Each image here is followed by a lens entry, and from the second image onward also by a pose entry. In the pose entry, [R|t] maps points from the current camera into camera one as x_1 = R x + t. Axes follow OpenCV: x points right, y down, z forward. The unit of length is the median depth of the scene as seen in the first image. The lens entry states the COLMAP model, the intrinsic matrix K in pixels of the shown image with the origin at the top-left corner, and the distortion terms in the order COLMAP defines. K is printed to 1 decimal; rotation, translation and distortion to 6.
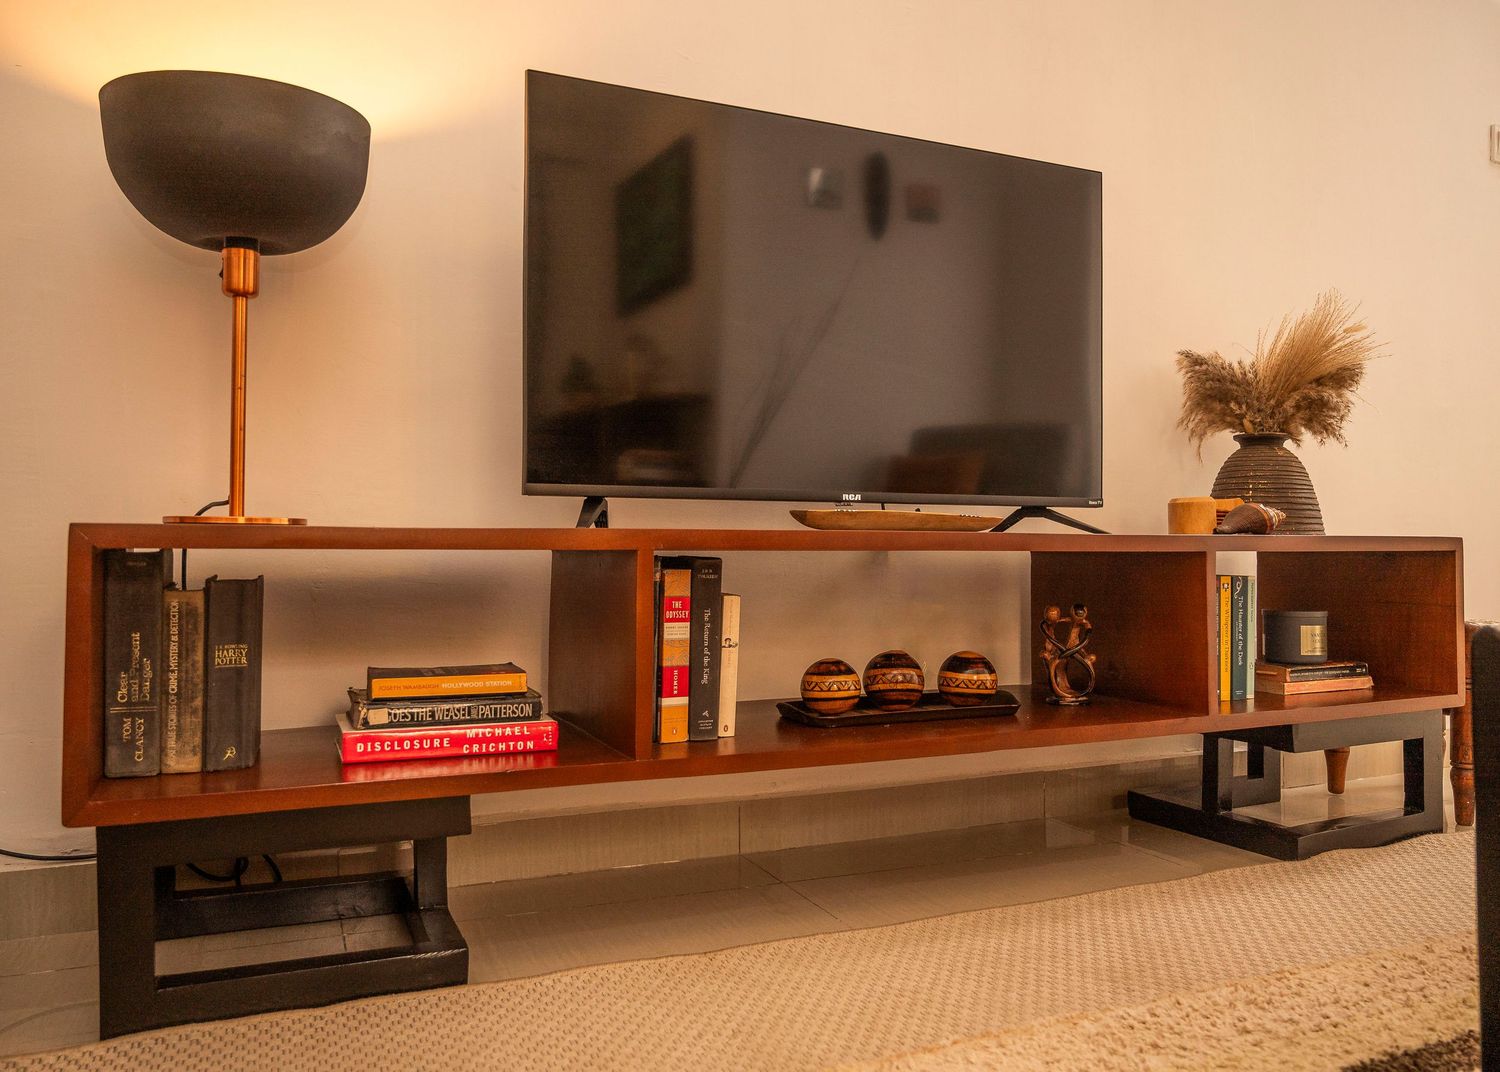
lens RADIAL K [[1141.9, 0, 752.8], [0, 1141.9, 526.5], [0, 0, 1]] dist [-0.014305, 0.003574]
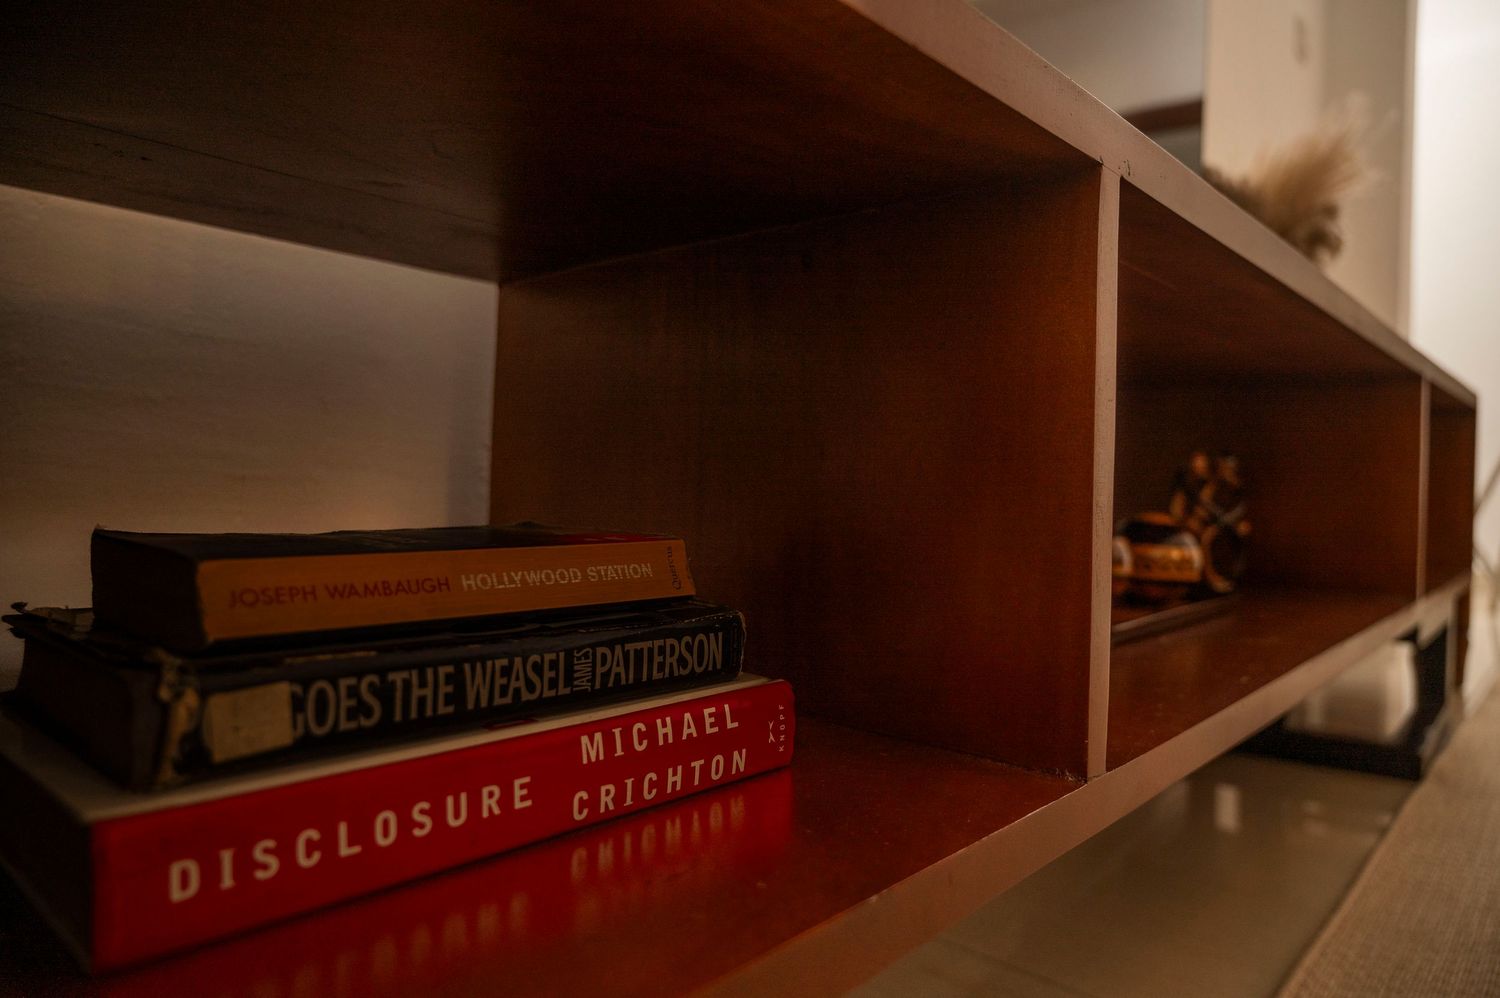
lens RADIAL K [[1003.8, 0, 746.8], [0, 1003.8, 499.1], [0, 0, 1]] dist [-0.009796, 0.005367]
pose [[0.910615, 0.003374, 0.413242, -0.306176], [-0.019493, 0.999204, 0.034796, 0.108407], [-0.412795, -0.039741, 0.909956, 0.743237]]
